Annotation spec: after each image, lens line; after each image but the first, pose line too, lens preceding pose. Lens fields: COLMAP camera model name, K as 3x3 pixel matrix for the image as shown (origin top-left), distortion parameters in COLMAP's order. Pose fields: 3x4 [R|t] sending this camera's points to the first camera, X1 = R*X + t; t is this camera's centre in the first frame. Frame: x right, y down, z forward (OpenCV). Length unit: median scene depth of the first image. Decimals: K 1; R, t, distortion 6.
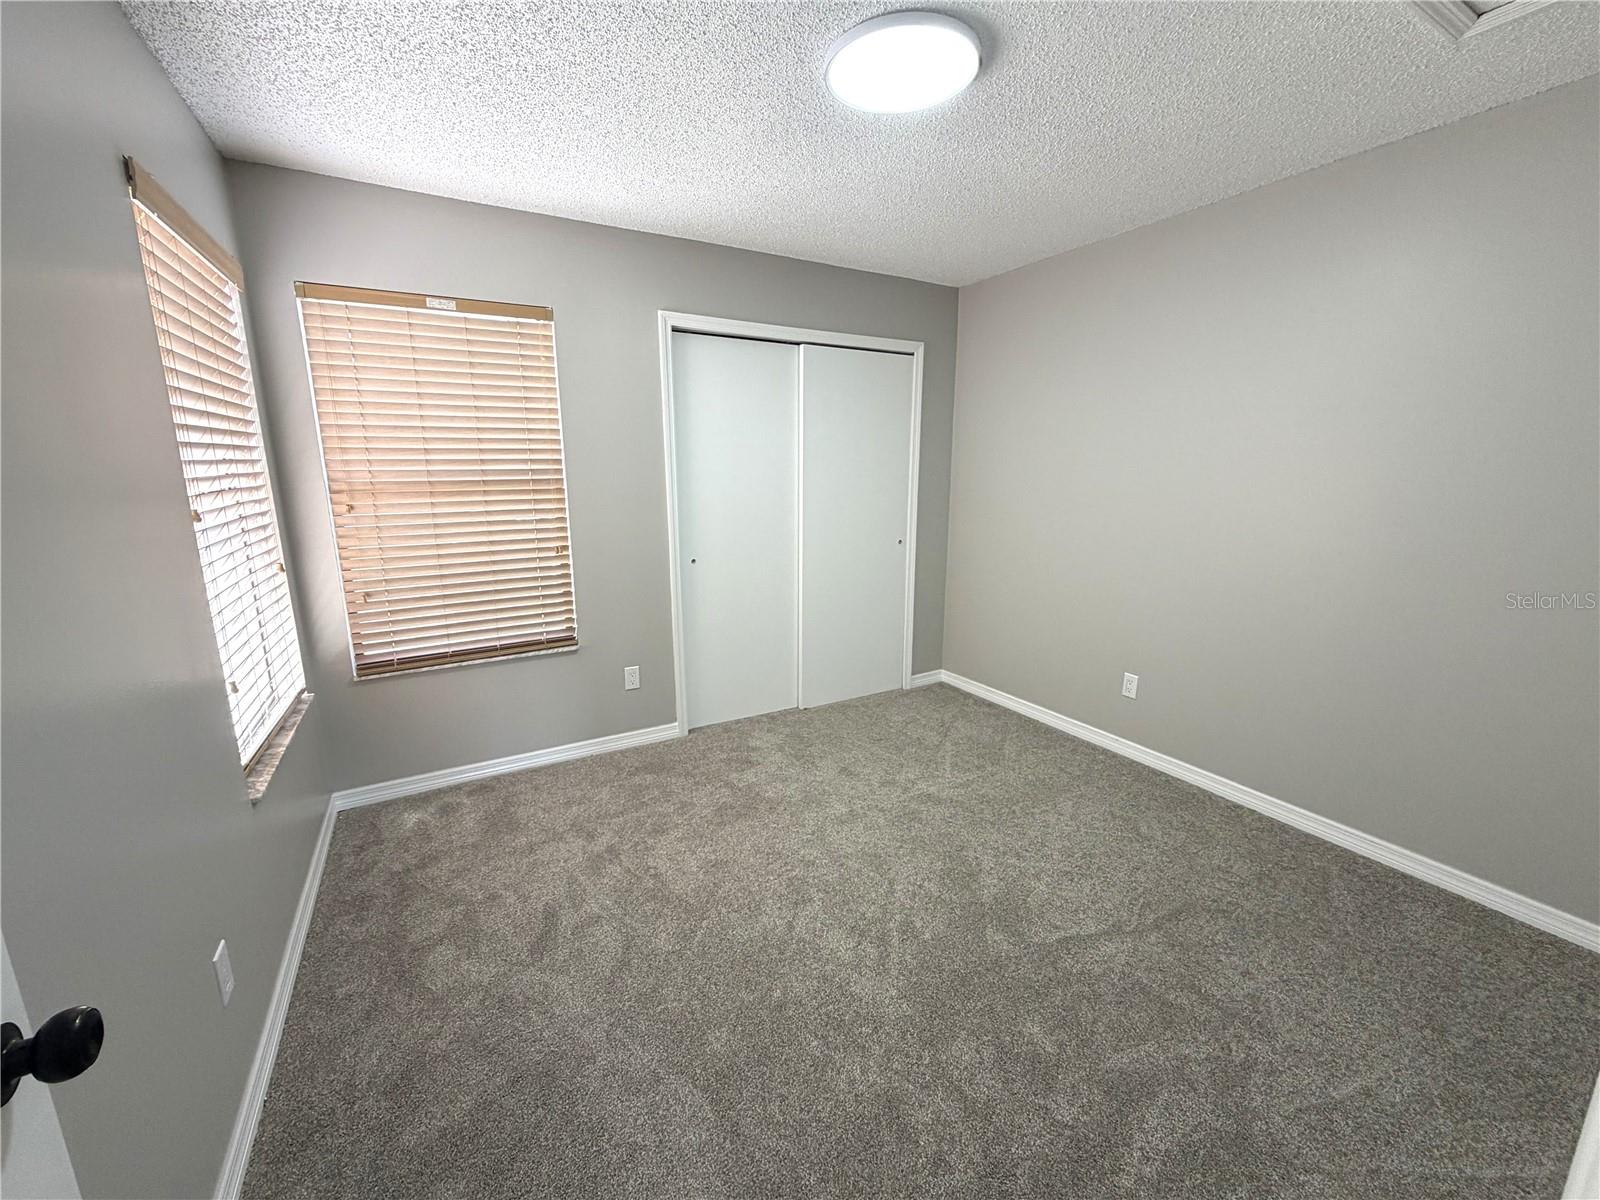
lens RADIAL K [[640.2, 0, 794.9], [0, 640.2, 588.8], [0, 0, 1]] dist [0.000758, 0.000102]
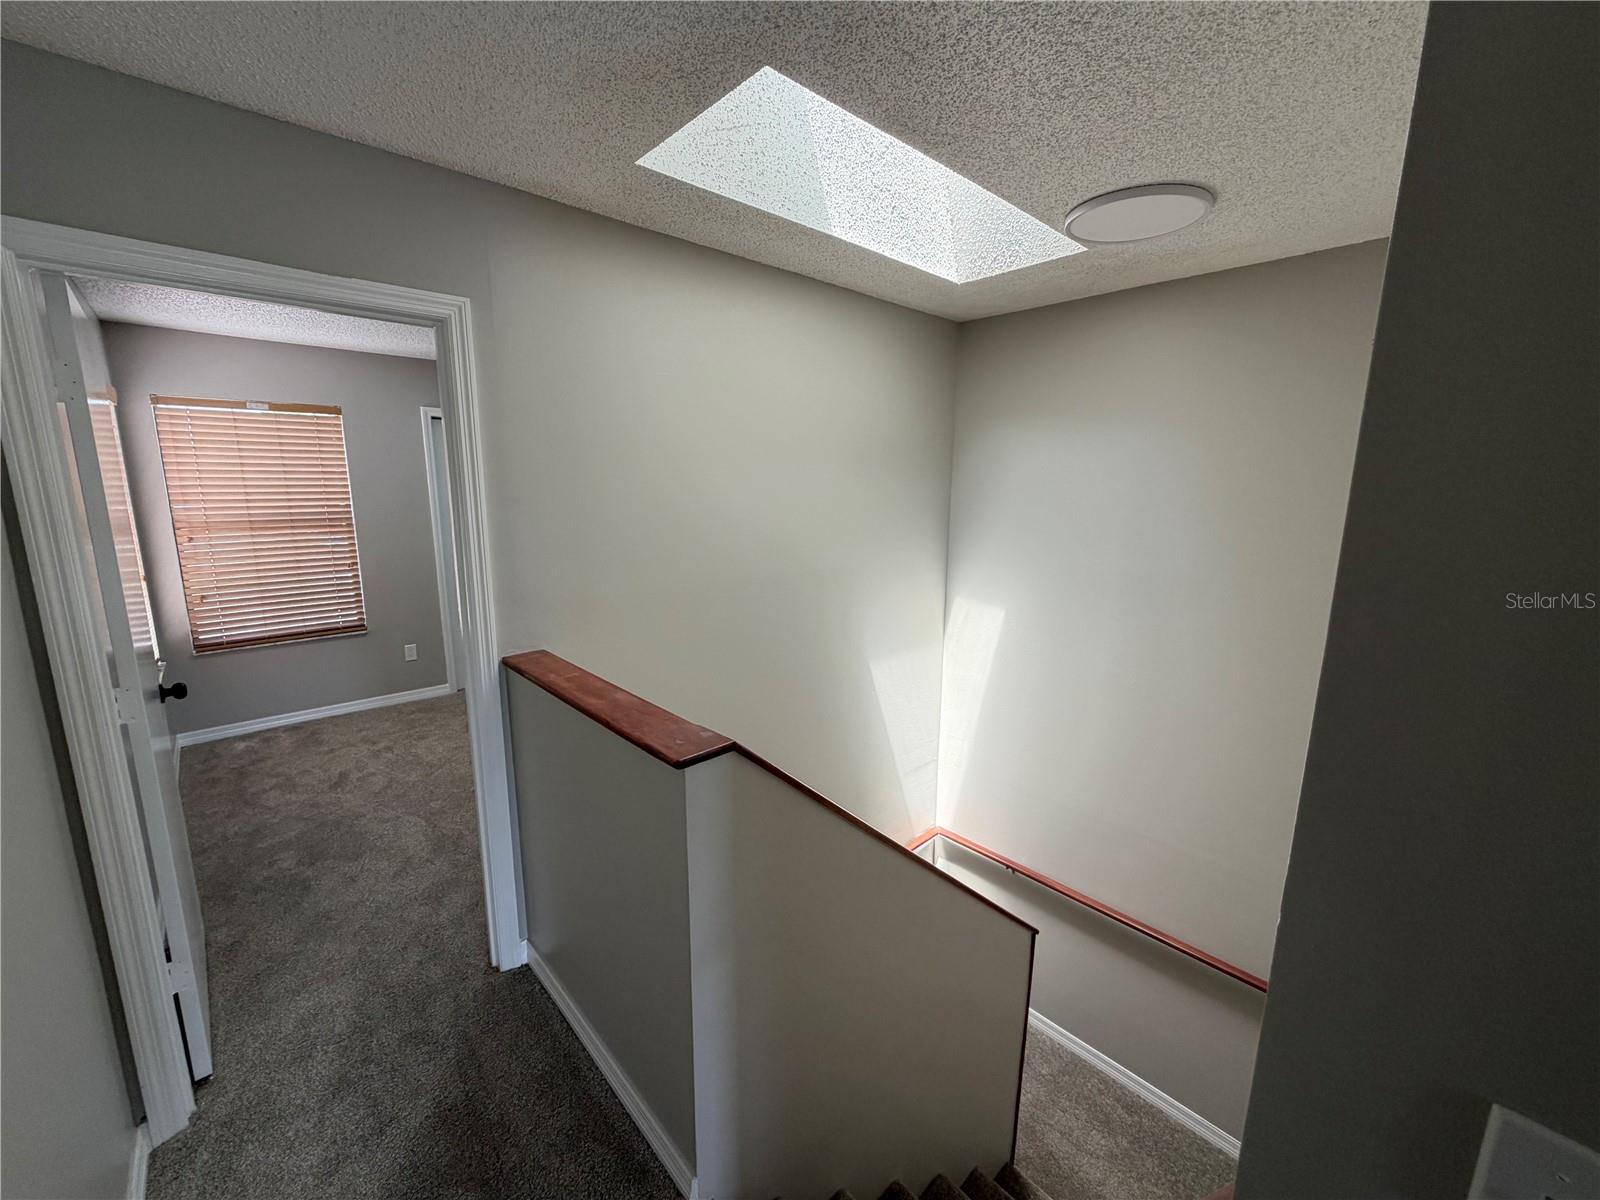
lens RADIAL K [[640.2, 0, 798.7], [0, 640.2, 593.2], [0, 0, 1]] dist [0.000758, 0.000102]
pose [[0.973829, -0.028787, 0.225453, 0.336244], [0.032971, 0.999347, -0.014815, 0.066382], [-0.224879, 0.021861, 0.974141, -0.742231]]
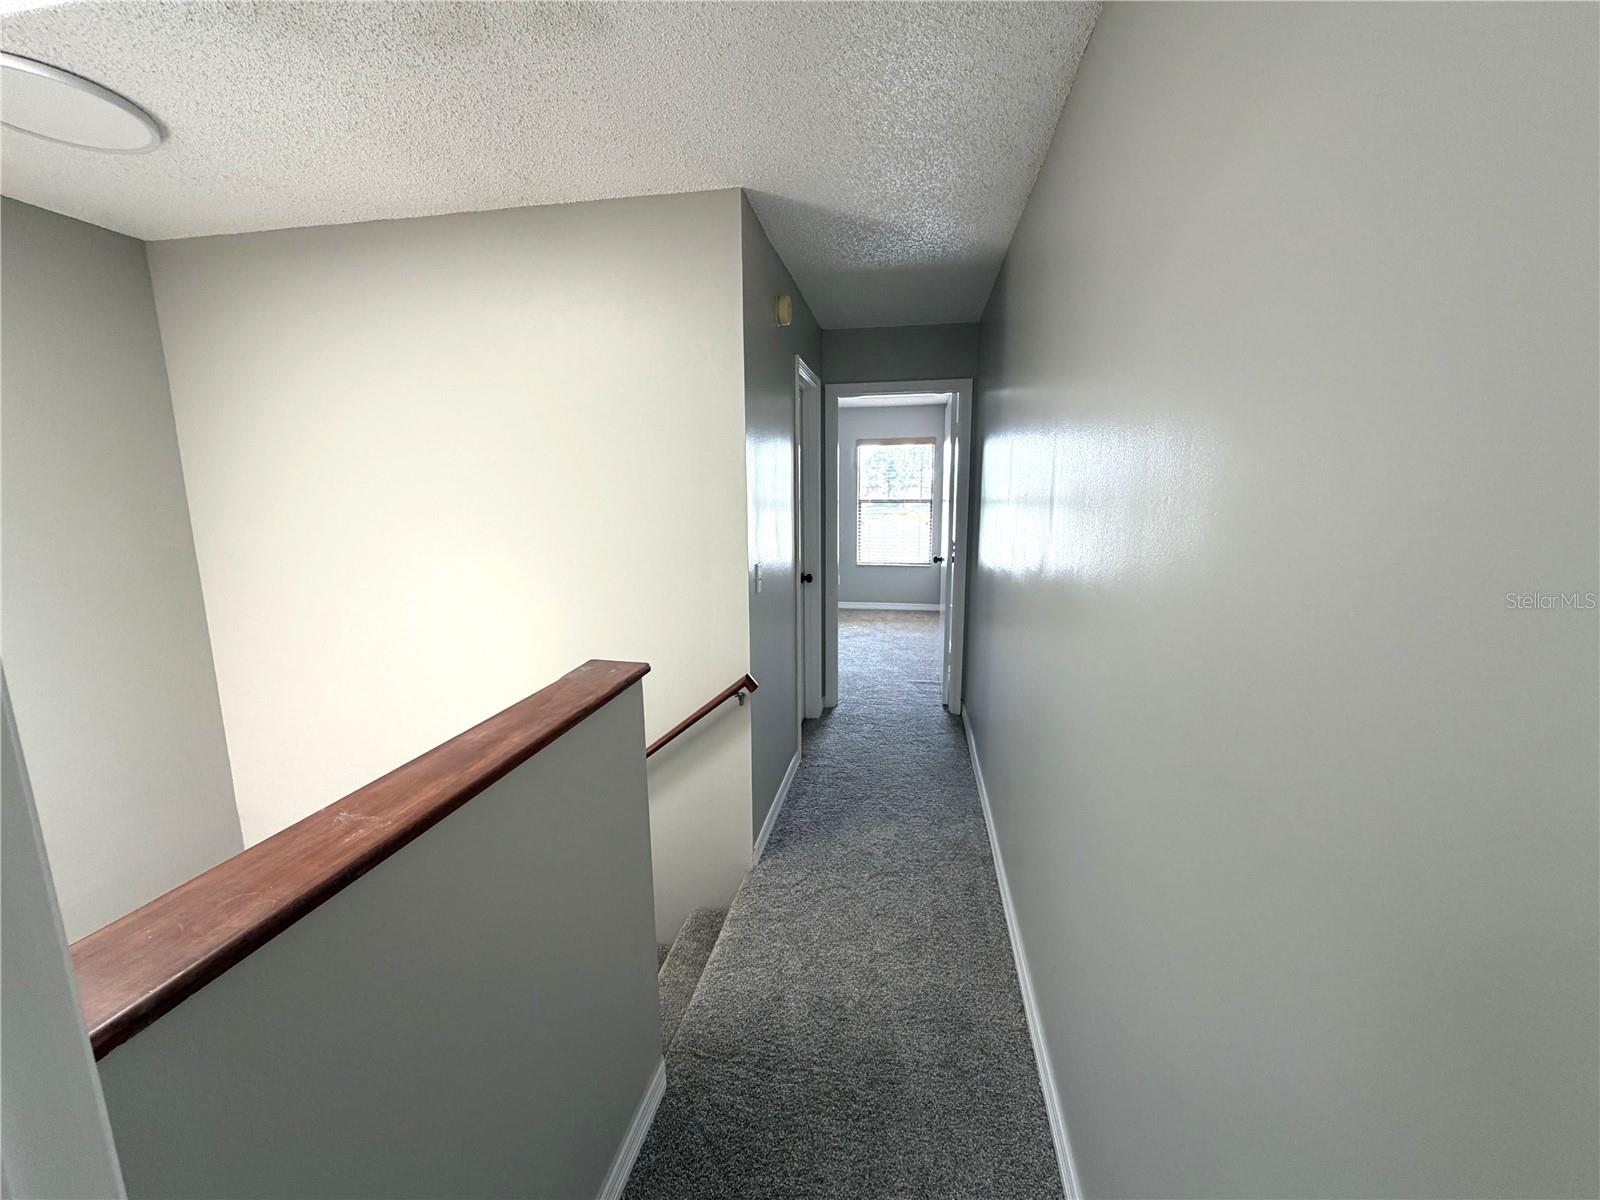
lens RADIAL K [[640.2, 0, 802.2], [0, 640.2, 604.3], [0, 0, 1]] dist [0.000758, 0.000102]
pose [[-0.763883, -0.107751, 0.636296, -0.823450], [0.137003, 0.936414, 0.323047, -0.167089], [-0.630645, 0.333944, -0.700548, 1.441054]]
